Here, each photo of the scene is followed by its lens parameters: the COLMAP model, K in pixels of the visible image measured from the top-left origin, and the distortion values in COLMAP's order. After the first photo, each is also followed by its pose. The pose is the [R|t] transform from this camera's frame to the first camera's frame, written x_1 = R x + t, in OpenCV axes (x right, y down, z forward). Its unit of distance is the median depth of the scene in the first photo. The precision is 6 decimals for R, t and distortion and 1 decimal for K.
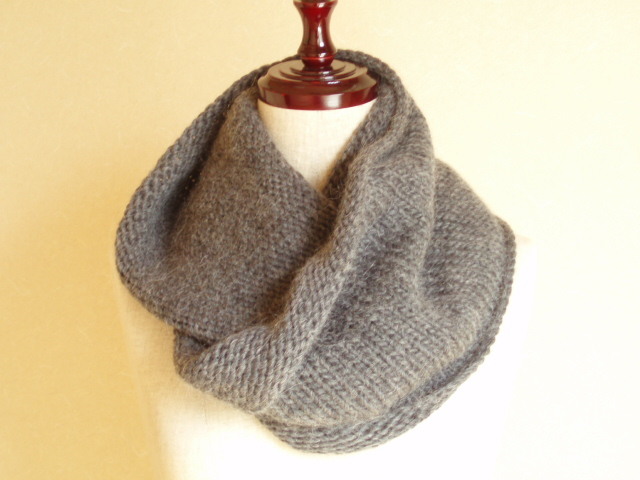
lens RADIAL K [[1019.1, 0, 318.9], [0, 1019.1, 240.7], [0, 0, 1]] dist [-0.027088, 0.000000]
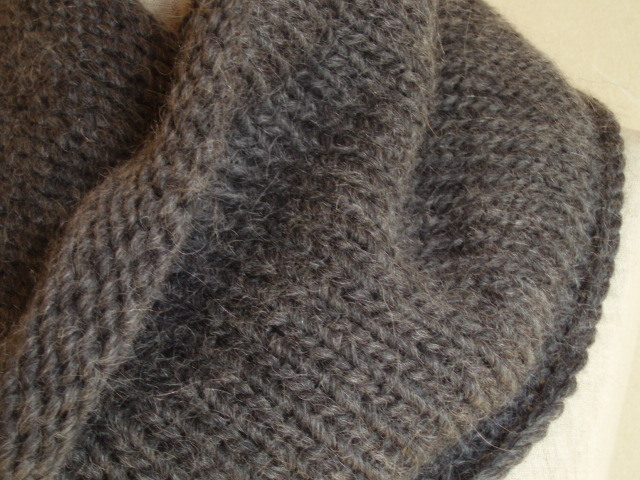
lens RADIAL K [[1019.1, 0, 323.2], [0, 1019.1, 239.3], [0, 0, 1]] dist [-0.027088, 0.000000]
pose [[0.999067, -0.027270, -0.033496, 0.081816], [0.027898, 0.999441, 0.018438, 0.038479], [0.032974, -0.019356, 0.999269, 0.596940]]
